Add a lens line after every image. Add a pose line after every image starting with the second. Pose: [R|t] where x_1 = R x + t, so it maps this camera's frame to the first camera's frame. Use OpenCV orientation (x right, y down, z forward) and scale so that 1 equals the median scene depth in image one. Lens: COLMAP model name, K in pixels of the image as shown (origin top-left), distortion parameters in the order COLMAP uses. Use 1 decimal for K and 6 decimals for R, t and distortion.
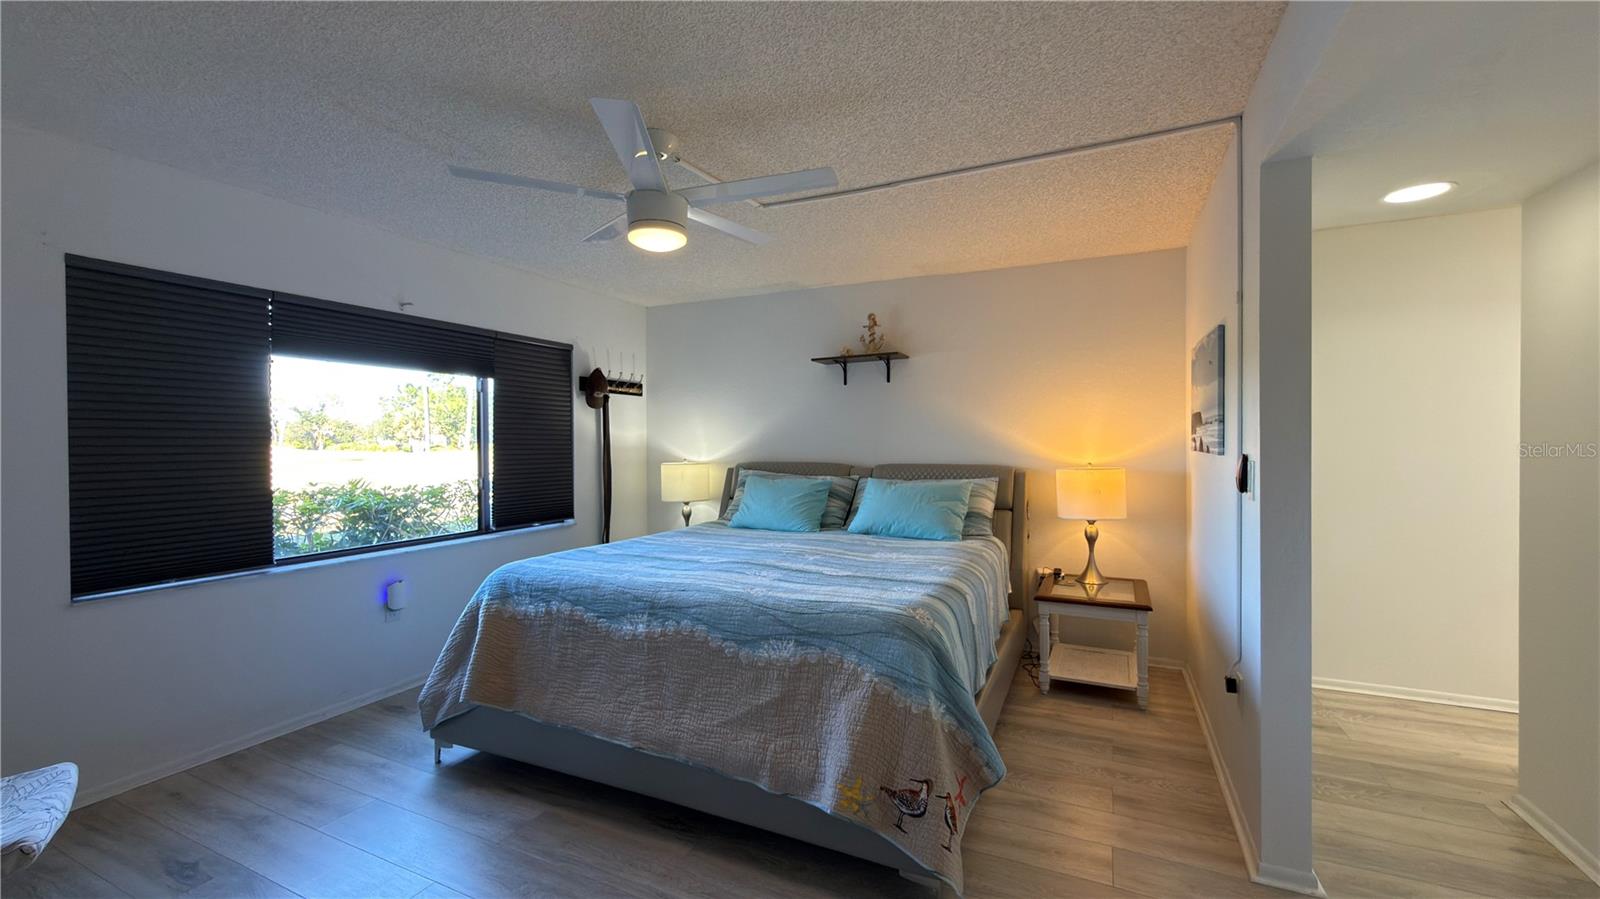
lens RADIAL K [[638.7, 0, 797.0], [0, 638.7, 445.9], [0, 0, 1]] dist [-0.001626, 0.000659]
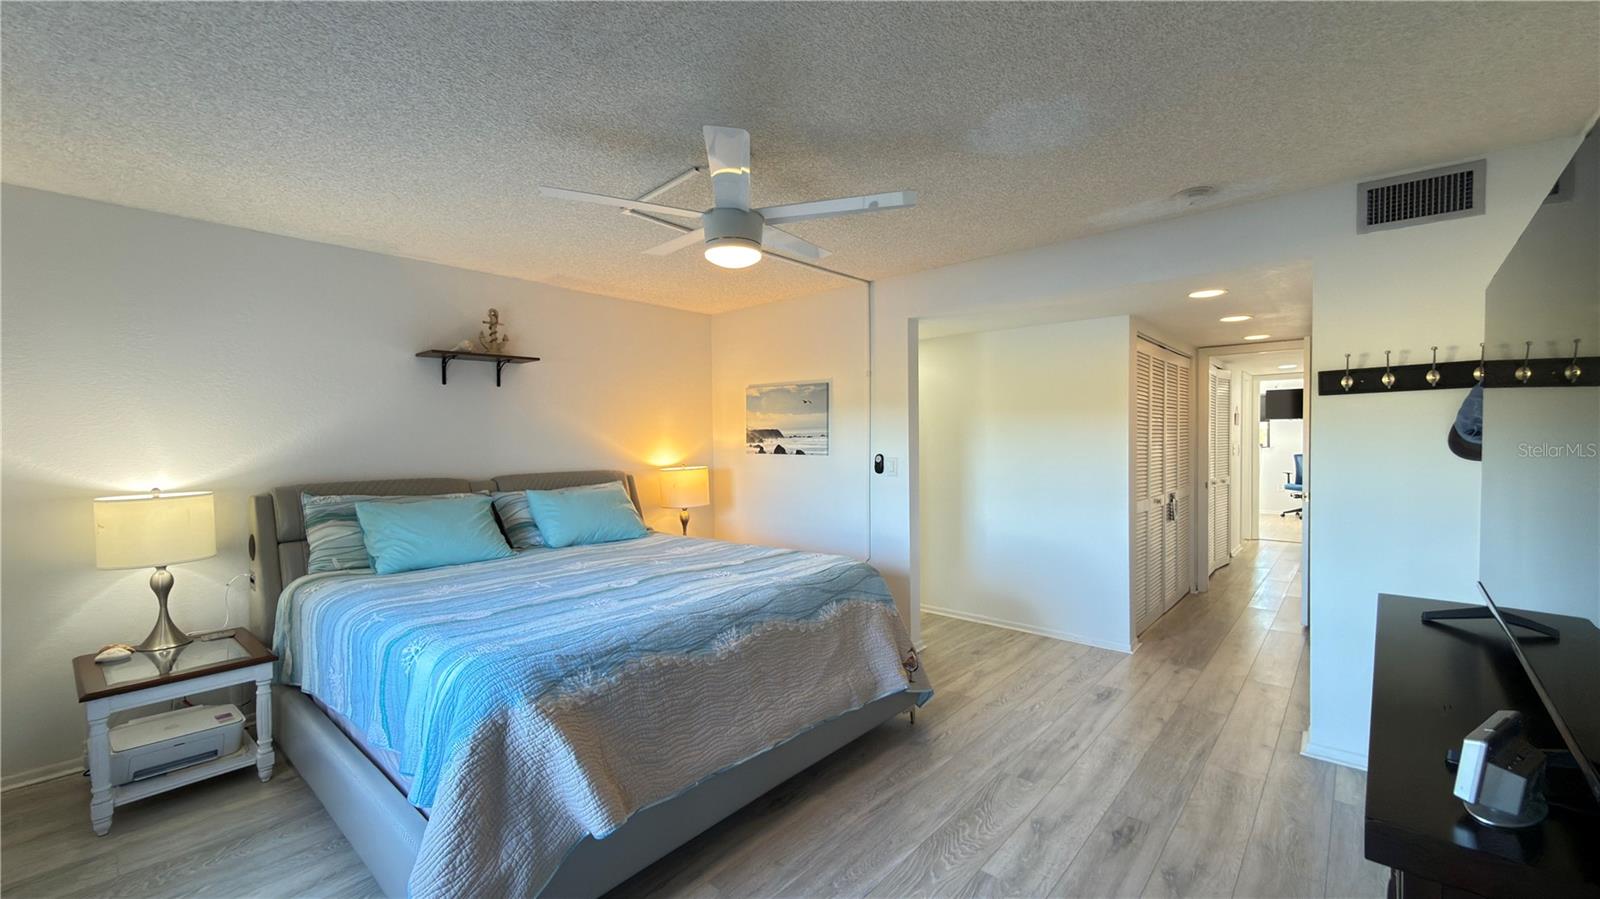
lens RADIAL K [[638.7, 0, 798.5], [0, 638.7, 447.8], [0, 0, 1]] dist [-0.001626, 0.000659]
pose [[0.282234, -0.012066, 0.959270, -0.810831], [0.014704, 0.999858, 0.008250, -0.017046], [-0.959233, 0.011776, 0.282371, 0.429546]]
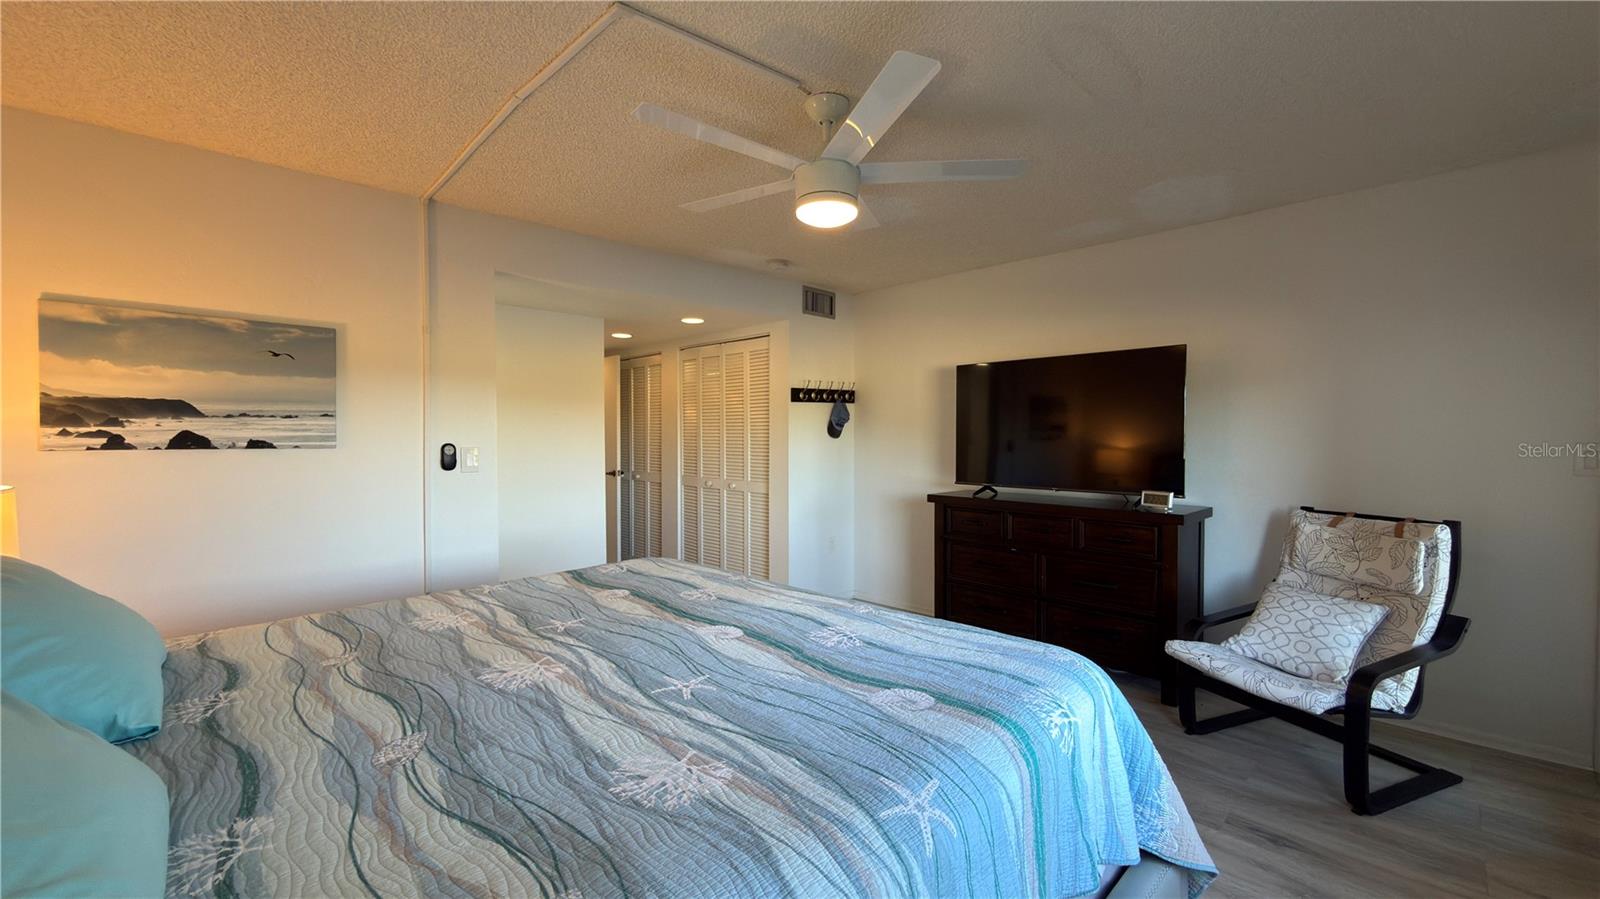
lens RADIAL K [[638.7, 0, 802.4], [0, 638.7, 446.0], [0, 0, 1]] dist [-0.001626, 0.000659]
pose [[-0.938296, 0.004146, 0.345810, -0.350093], [0.012953, 0.999648, 0.023161, -0.002874], [-0.345592, 0.026211, -0.938019, 1.314801]]
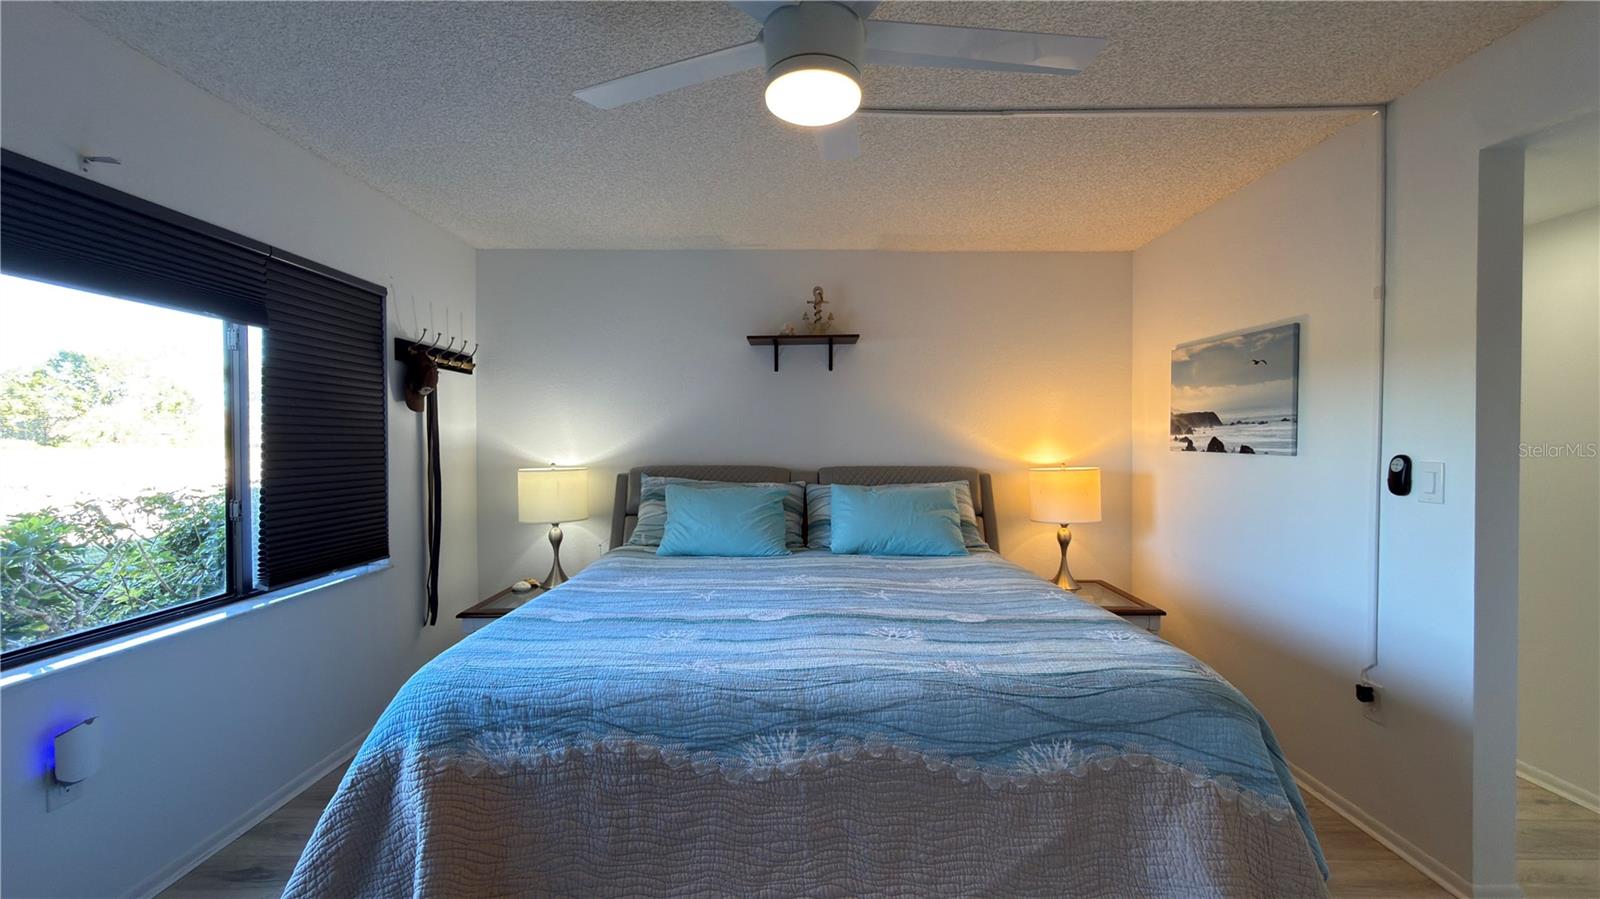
lens RADIAL K [[638.7, 0, 799.4], [0, 638.7, 447.1], [0, 0, 1]] dist [-0.001626, 0.000659]
pose [[0.905657, -0.000279, 0.424010, -0.335003], [-0.001188, 0.999994, 0.003196, -0.000685], [-0.424008, -0.003398, 0.905652, 0.324252]]
